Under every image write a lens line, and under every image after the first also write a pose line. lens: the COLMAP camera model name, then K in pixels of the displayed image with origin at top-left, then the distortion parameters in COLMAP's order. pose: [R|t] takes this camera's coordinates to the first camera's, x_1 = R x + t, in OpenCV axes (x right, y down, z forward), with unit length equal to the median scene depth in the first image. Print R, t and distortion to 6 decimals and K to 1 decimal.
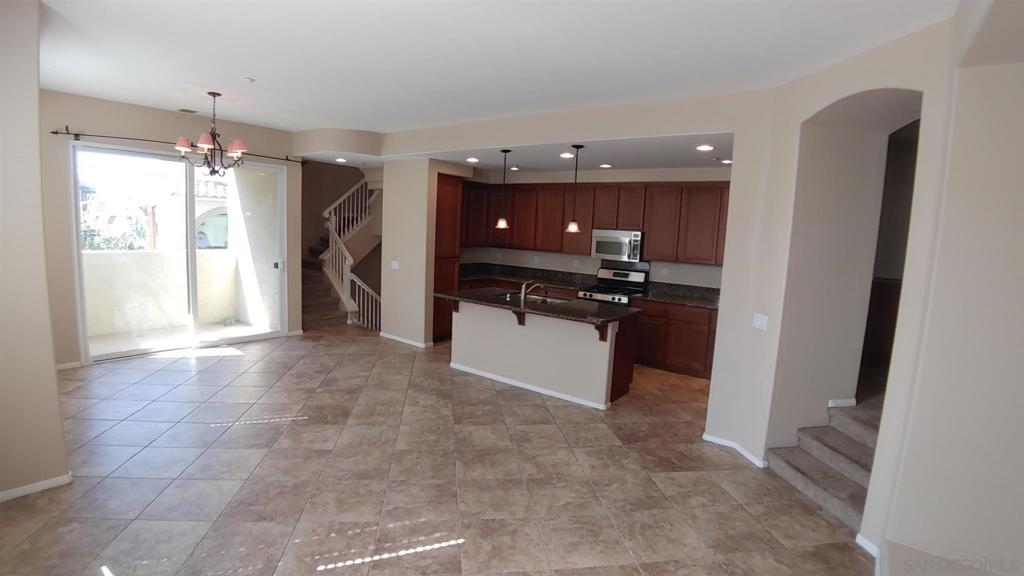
lens RADIAL K [[473.3, 0, 512.0], [0, 473.3, 288.0], [0, 0, 1]] dist [-0.071212, -0.000035]
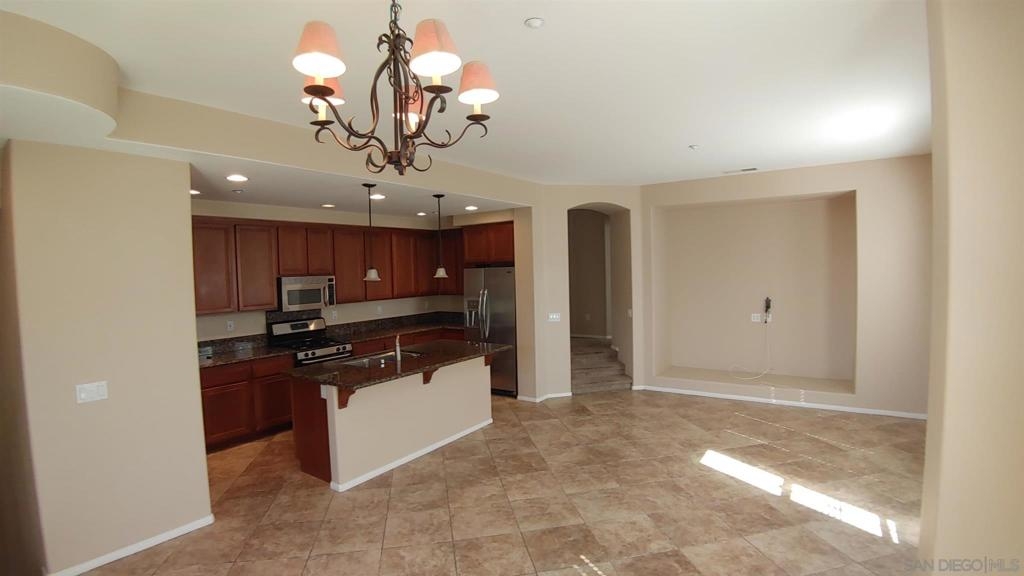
lens RADIAL K [[473.3, 0, 512.0], [0, 473.3, 288.0], [0, 0, 1]] dist [-0.071212, -0.000035]
pose [[-0.036385, -0.089213, 0.995348, -0.935540], [0.150160, 0.984211, 0.093704, -0.174177], [-0.987992, 0.152871, -0.022415, 0.894575]]
